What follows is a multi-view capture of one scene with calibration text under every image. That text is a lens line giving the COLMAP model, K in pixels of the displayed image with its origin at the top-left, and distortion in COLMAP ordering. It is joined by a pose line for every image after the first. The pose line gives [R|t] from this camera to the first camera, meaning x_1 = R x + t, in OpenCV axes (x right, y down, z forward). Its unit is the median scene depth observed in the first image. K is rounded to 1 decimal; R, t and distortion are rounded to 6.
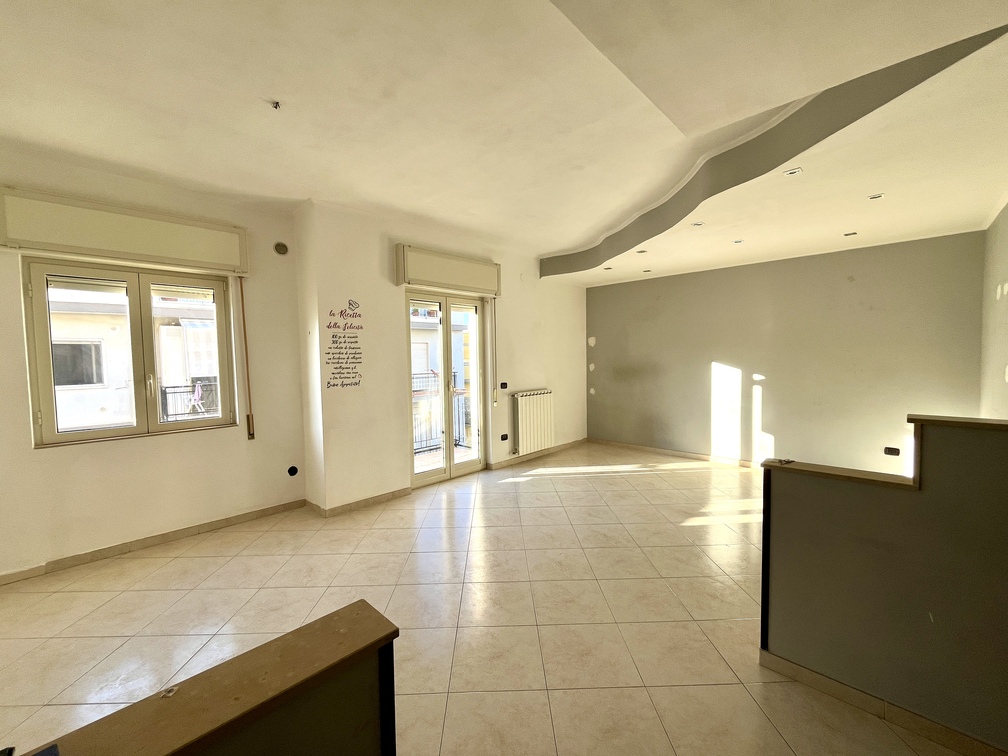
lens RADIAL K [[410.3, 0, 503.1], [0, 410.3, 377.4], [0, 0, 1]] dist [-0.001811, -0.000263]
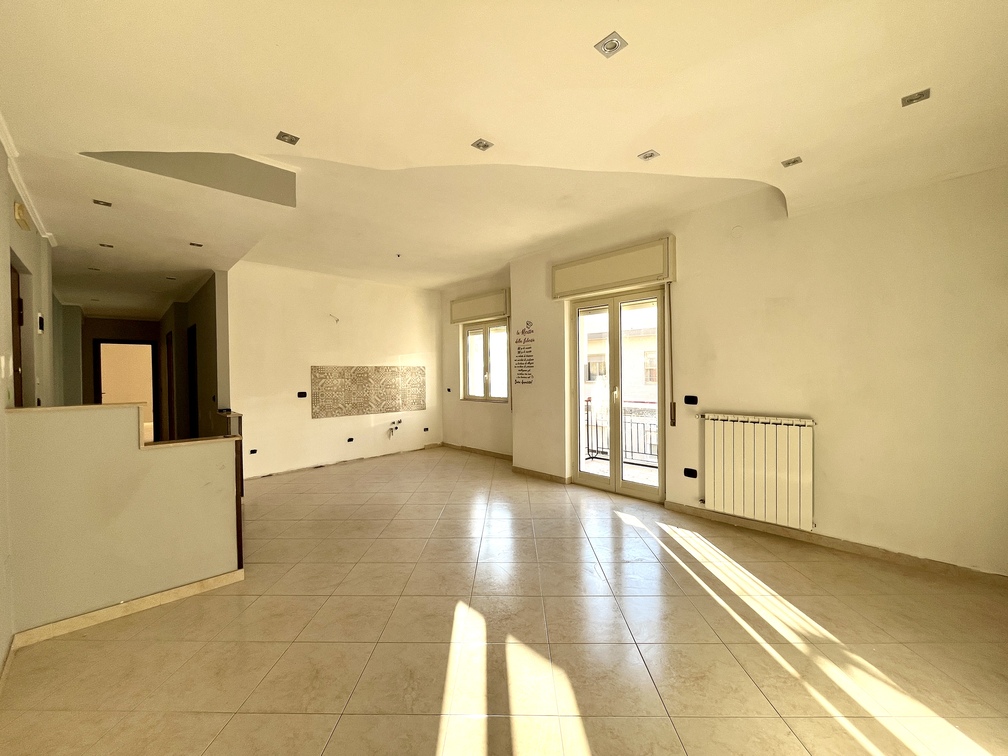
lens RADIAL K [[410.3, 0, 503.1], [0, 410.3, 377.4], [0, 0, 1]] dist [-0.001811, -0.000263]
pose [[-0.039858, 0.029983, -0.998755, 0.988769], [-0.038123, 0.998776, 0.031505, -0.039864], [0.998478, 0.039331, -0.038666, 0.960567]]
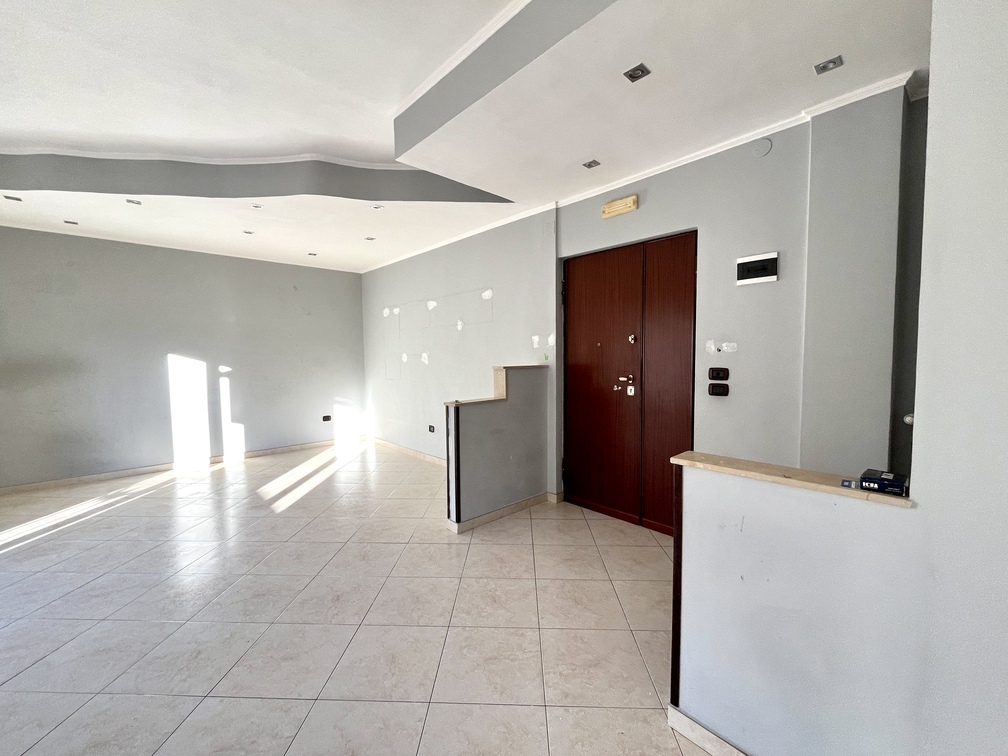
lens RADIAL K [[410.3, 0, 503.1], [0, 410.3, 377.4], [0, 0, 1]] dist [-0.001811, -0.000263]
pose [[0.051663, -0.040401, 0.997847, -0.436067], [0.059346, 0.997540, 0.037316, 0.028826], [-0.996900, 0.057290, 0.053933, 0.346750]]
